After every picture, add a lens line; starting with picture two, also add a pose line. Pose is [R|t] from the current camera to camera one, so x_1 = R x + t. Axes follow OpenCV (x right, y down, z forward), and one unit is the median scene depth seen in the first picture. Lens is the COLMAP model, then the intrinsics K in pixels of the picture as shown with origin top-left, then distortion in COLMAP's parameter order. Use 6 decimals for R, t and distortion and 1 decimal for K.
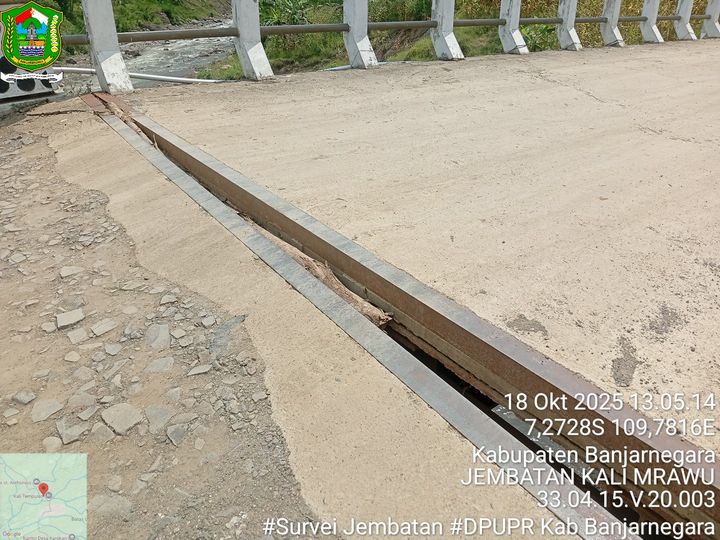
lens RADIAL K [[552.6, 0, 360.0], [0, 552.6, 270.0], [0, 0, 1]] dist [0.082897, -0.170330]
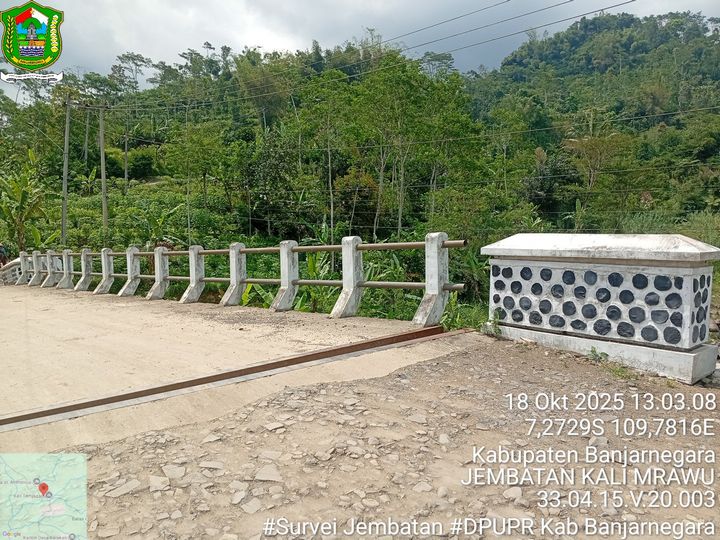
lens RADIAL K [[552.2, 0, 357.4], [0, 552.2, 269.3], [0, 0, 1]] dist [0.046561, -0.082755]
pose [[-0.112084, -0.062706, 0.991718, -1.754328], [0.521981, 0.845511, 0.112455, -0.291479], [-0.845561, 0.530263, -0.062037, 0.554344]]
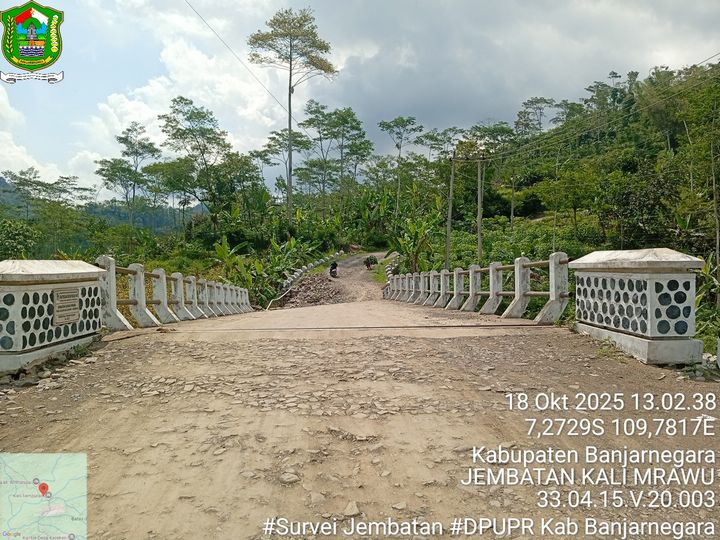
lens RADIAL K [[548.8, 0, 358.7], [0, 548.8, 271.4], [0, 0, 1]] dist [0.088976, -0.186911]
pose [[0.557608, -0.004849, 0.830090, -2.660990], [0.434855, 0.853499, -0.287126, 0.571180], [-0.707089, 0.521072, 0.478026, -0.683620]]
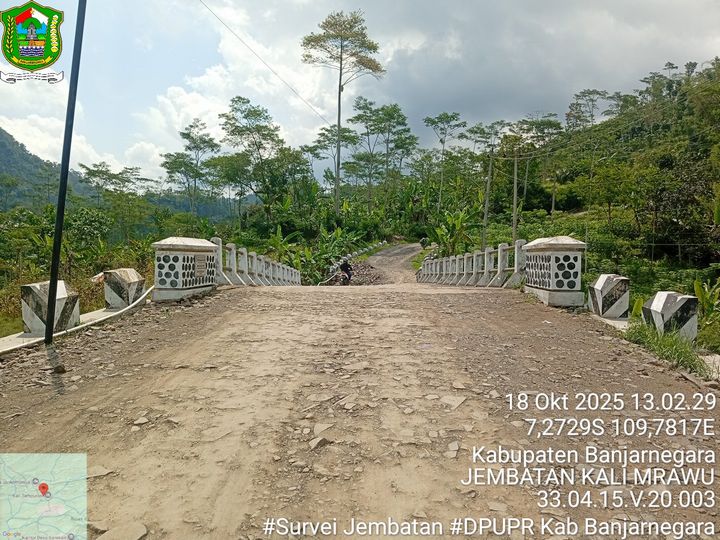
lens RADIAL K [[548.8, 0, 358.7], [0, 548.8, 271.4], [0, 0, 1]] dist [0.088976, -0.186911]
pose [[0.625223, -0.005825, 0.780425, -3.811702], [0.392582, 0.866597, -0.308041, 1.189752], [-0.674519, 0.498975, 0.544103, -1.503959]]
